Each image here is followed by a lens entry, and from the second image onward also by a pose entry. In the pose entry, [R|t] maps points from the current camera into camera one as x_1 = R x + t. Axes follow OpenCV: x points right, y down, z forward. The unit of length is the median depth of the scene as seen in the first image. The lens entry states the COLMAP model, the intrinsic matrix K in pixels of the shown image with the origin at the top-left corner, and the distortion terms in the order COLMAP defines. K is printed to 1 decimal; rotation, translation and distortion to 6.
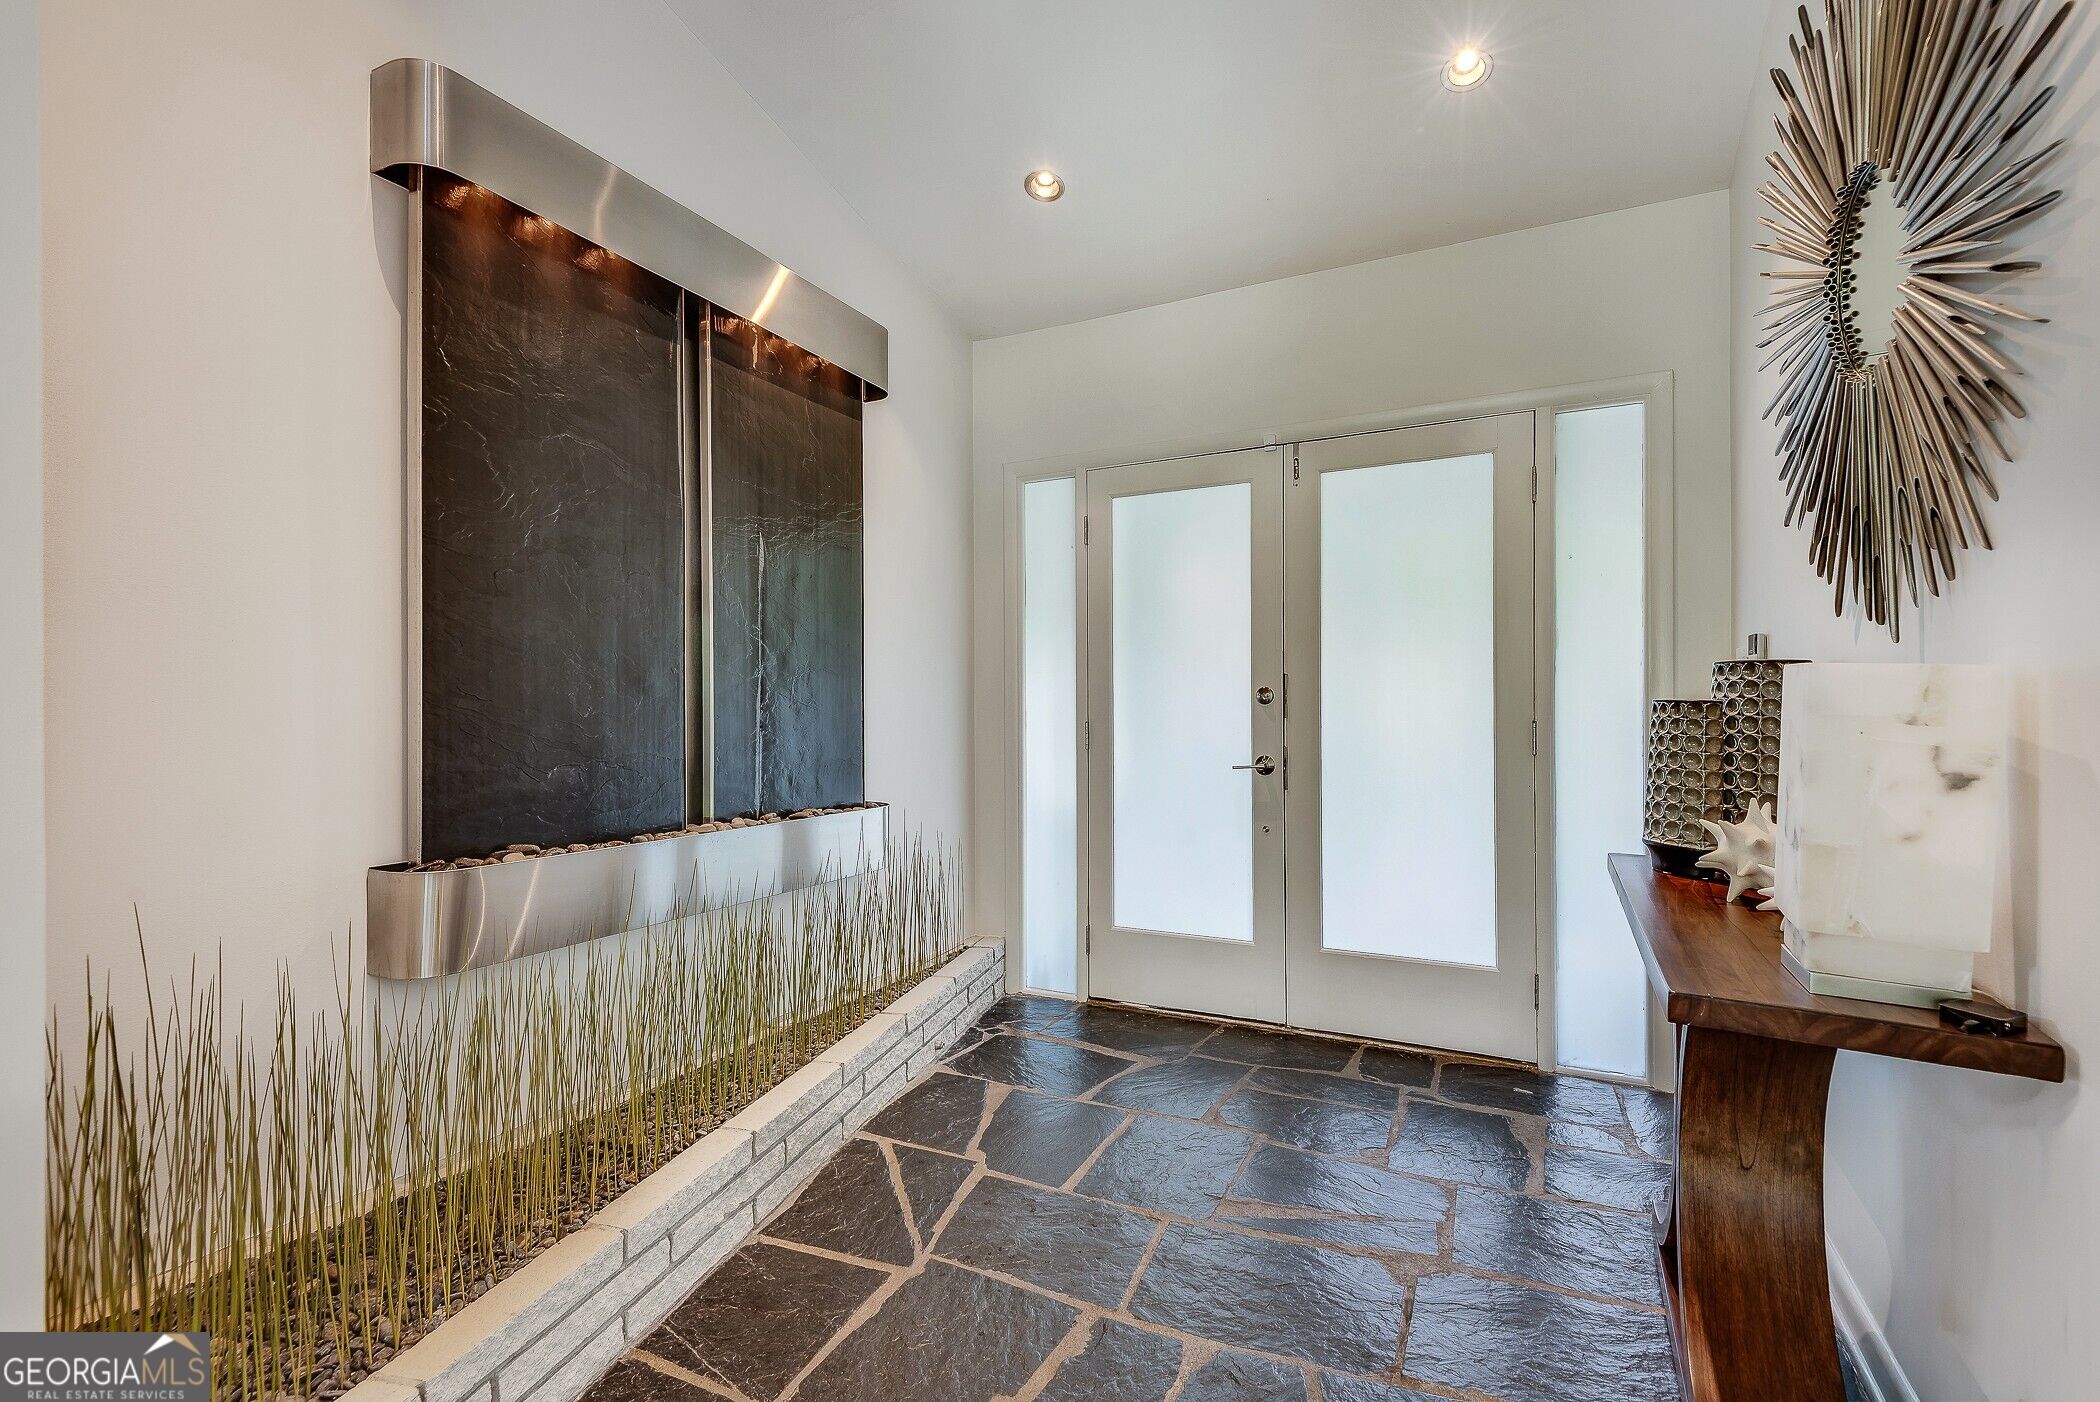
lens RADIAL K [[979.0, 0, 1045.8], [0, 979.0, 701.1], [0, 0, 1]] dist [0.018054, -0.010027]
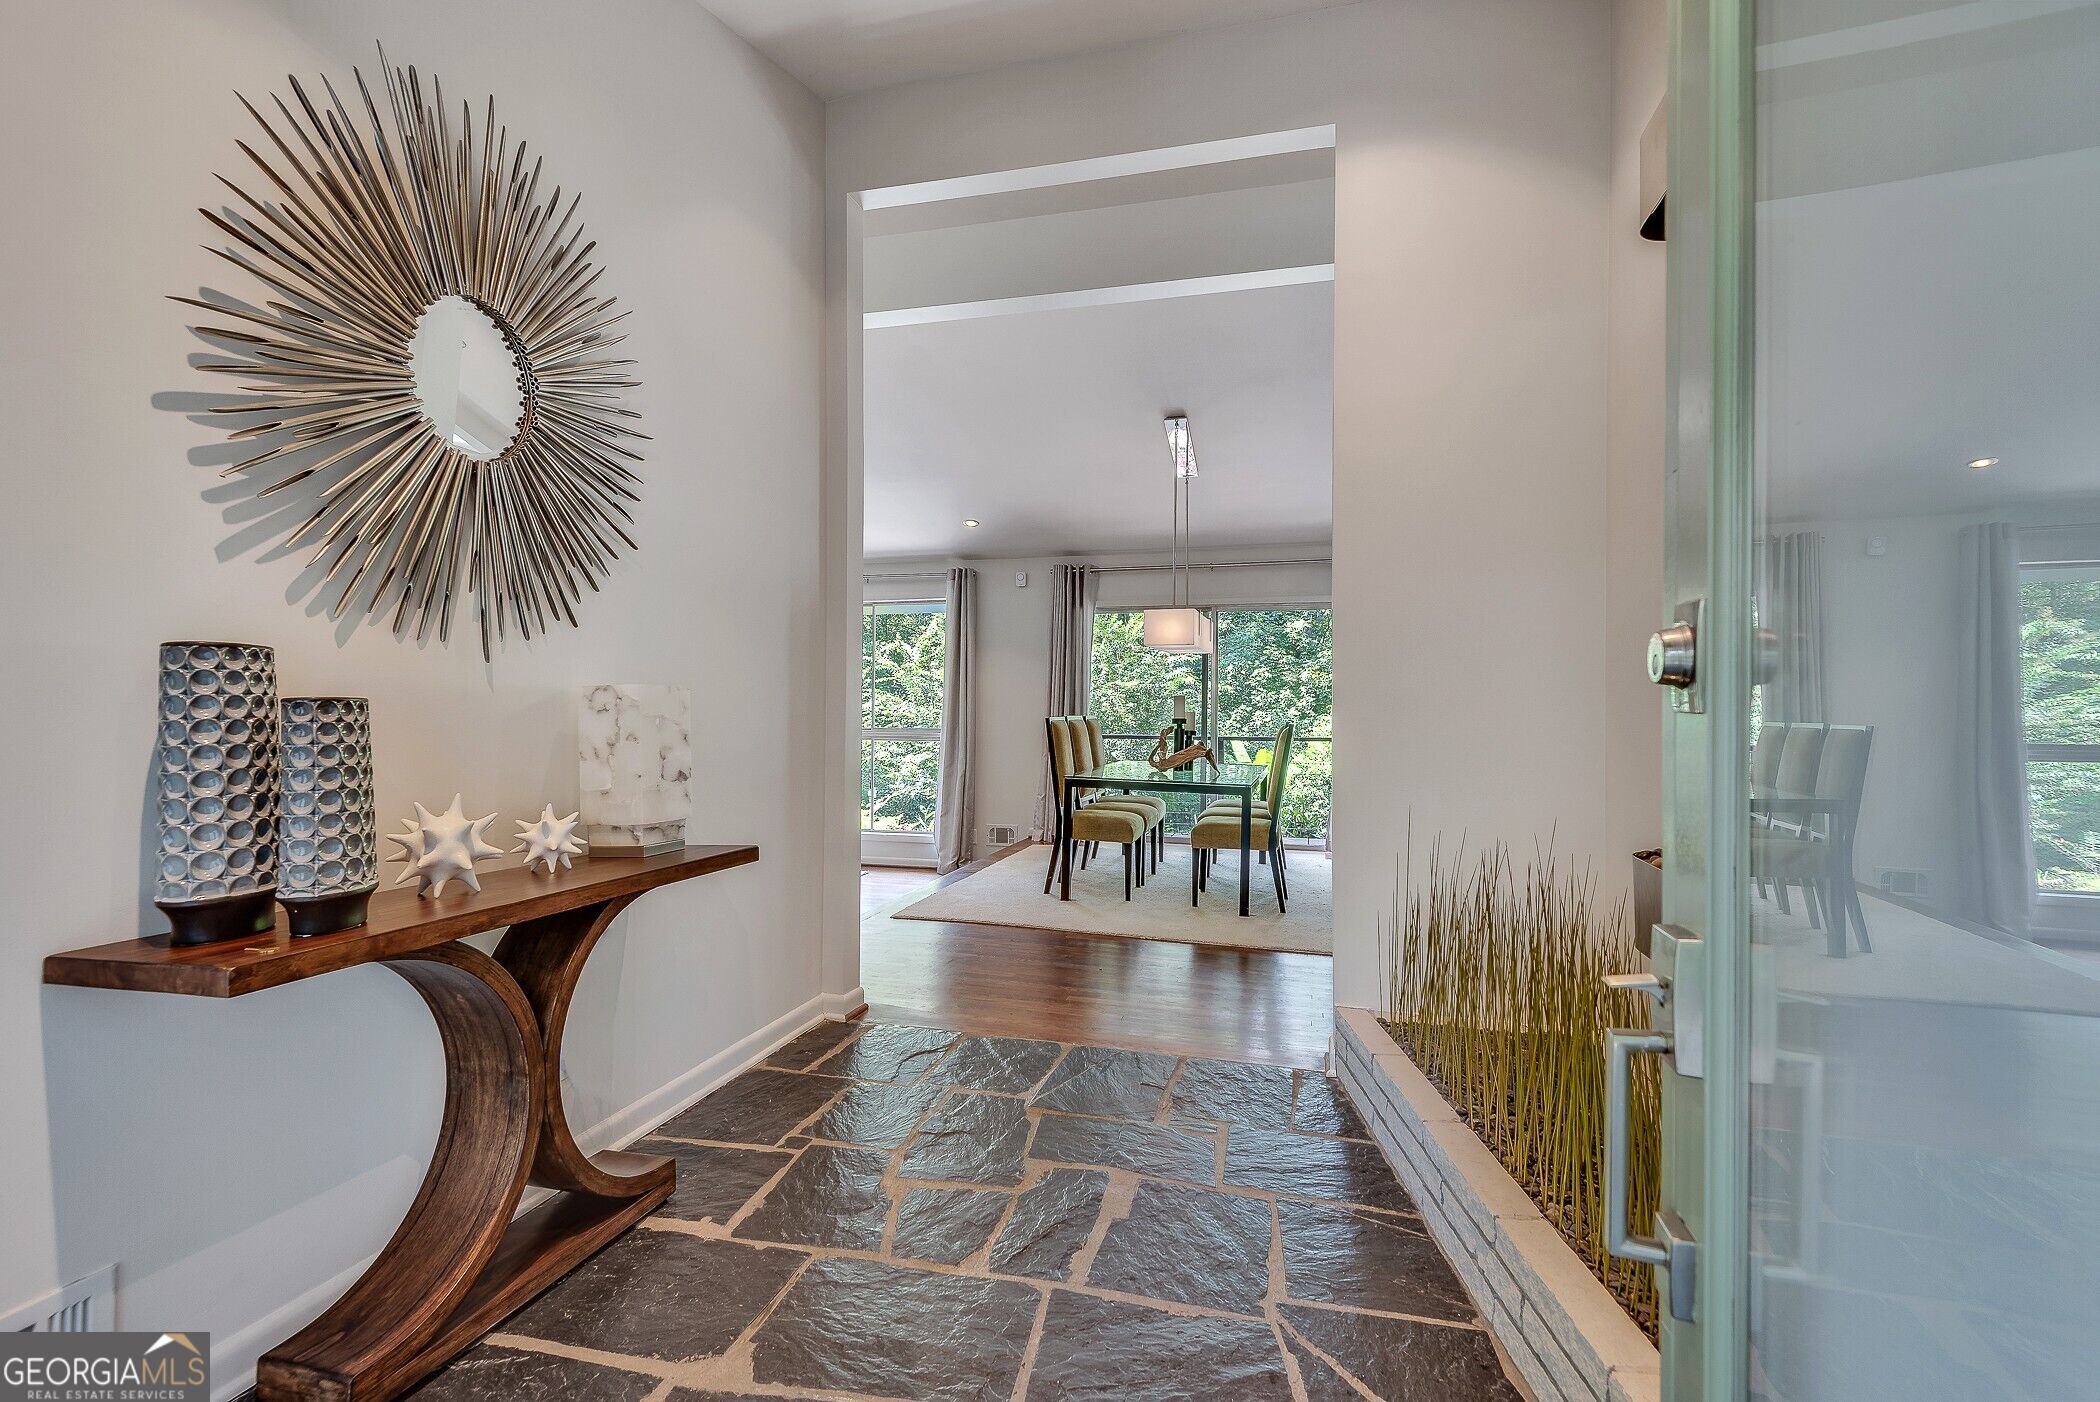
lens RADIAL K [[979.0, 0, 1053.5], [0, 979.0, 701.7], [0, 0, 1]] dist [0.018054, -0.010027]
pose [[-0.979811, -0.004348, -0.199880, 0.269638], [-0.003703, 0.999987, -0.003601, 0.003004], [0.199893, -0.002788, -0.979814, 1.936473]]
